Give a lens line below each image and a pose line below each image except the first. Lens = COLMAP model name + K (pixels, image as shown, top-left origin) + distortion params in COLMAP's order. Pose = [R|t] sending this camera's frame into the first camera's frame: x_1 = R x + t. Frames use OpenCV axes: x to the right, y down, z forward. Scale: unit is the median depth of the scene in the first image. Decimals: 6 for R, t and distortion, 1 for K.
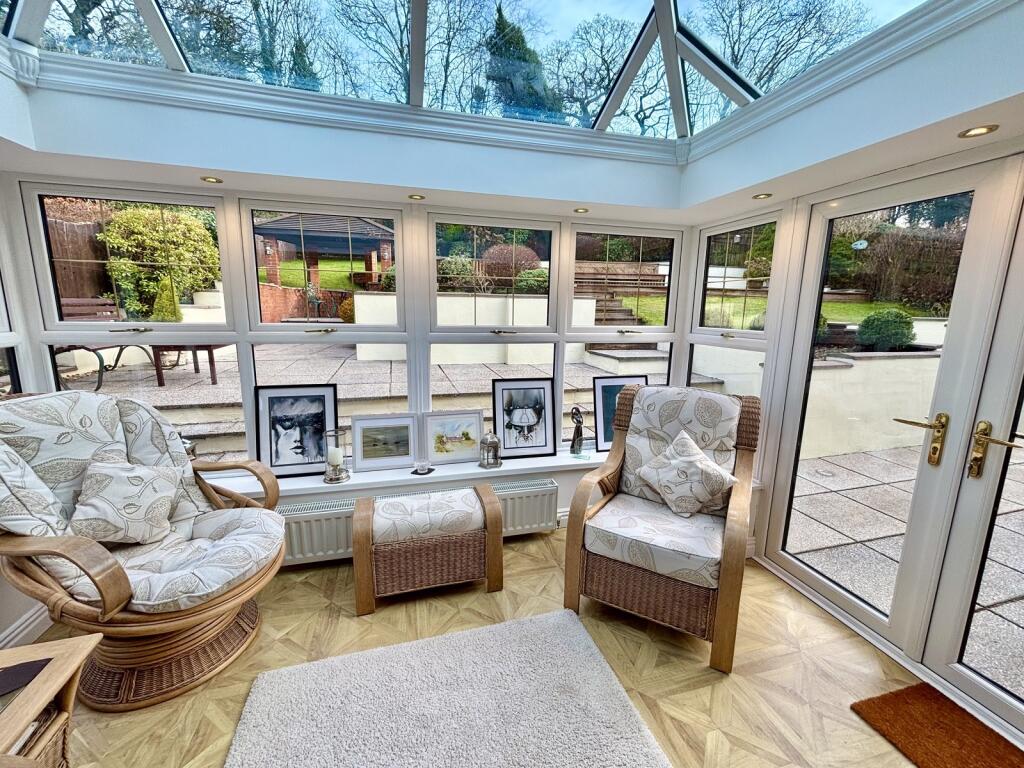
lens RADIAL K [[411.6, 0, 510.4], [0, 411.6, 383.6], [0, 0, 1]] dist [0.000324, -0.000136]
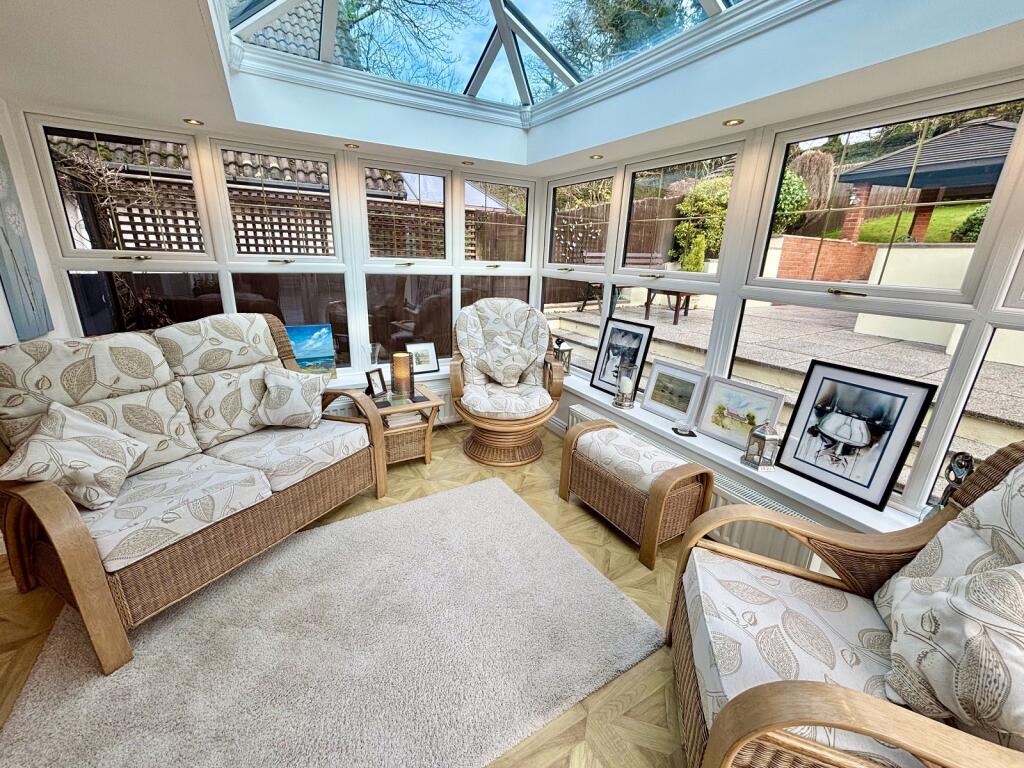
lens RADIAL K [[409.6, 0, 510.2], [0, 409.6, 387.2], [0, 0, 1]] dist [0.000799, -0.000051]
pose [[0.249957, 0.291864, -0.923221, 0.480813], [-0.201017, 0.948355, 0.245385, -0.033491], [0.947161, 0.124248, 0.295717, 0.300123]]
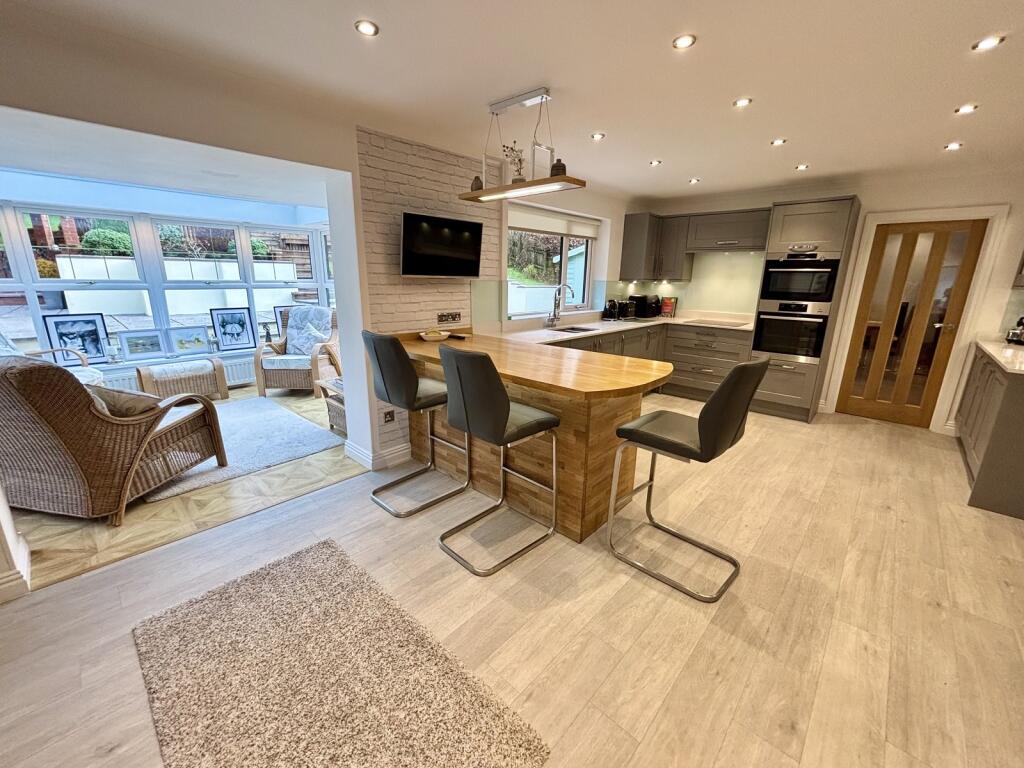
lens RADIAL K [[414.2, 0, 512.1], [0, 414.2, 382.5], [0, 0, 1]] dist [0.000300, 0.000518]
pose [[0.846819, -0.134939, 0.514479, 0.105487], [0.091142, 0.989790, 0.109587, 0.236499], [-0.524013, -0.045910, 0.850472, -1.326892]]
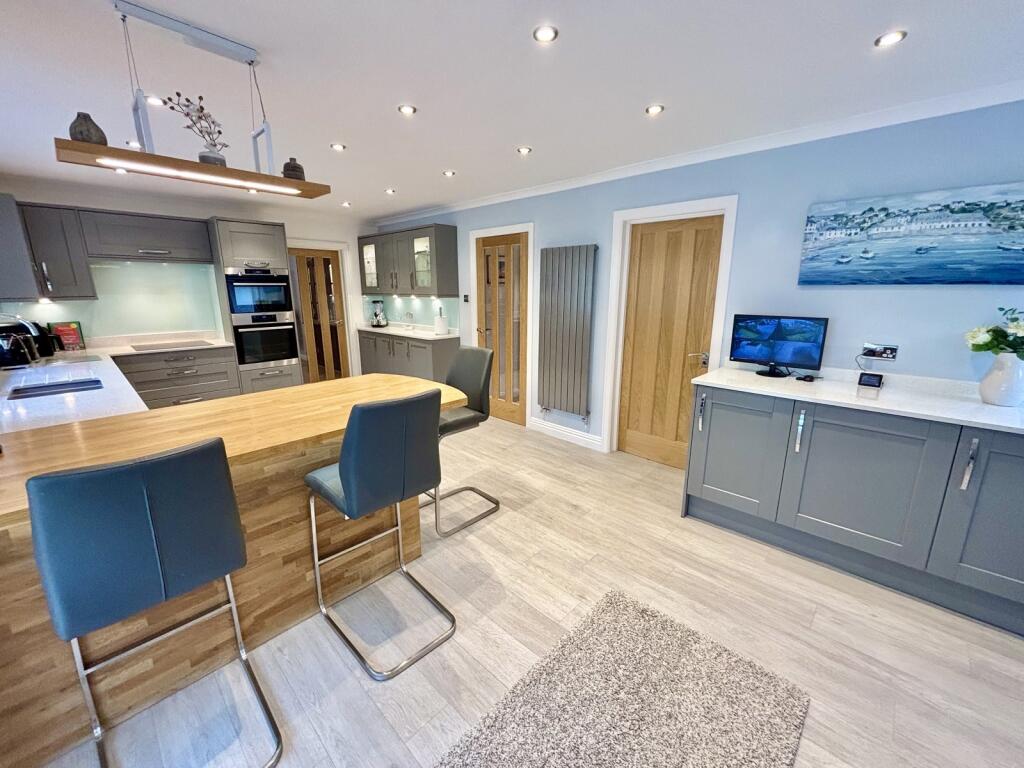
lens RADIAL K [[410.5, 0, 511.7], [0, 410.5, 382.8], [0, 0, 1]] dist [0.000056, 0.000533]
pose [[-0.524036, -0.208525, 0.825774, -0.121782], [0.142987, 0.934263, 0.326660, 0.073778], [-0.839608, 0.289257, -0.459771, -0.577629]]
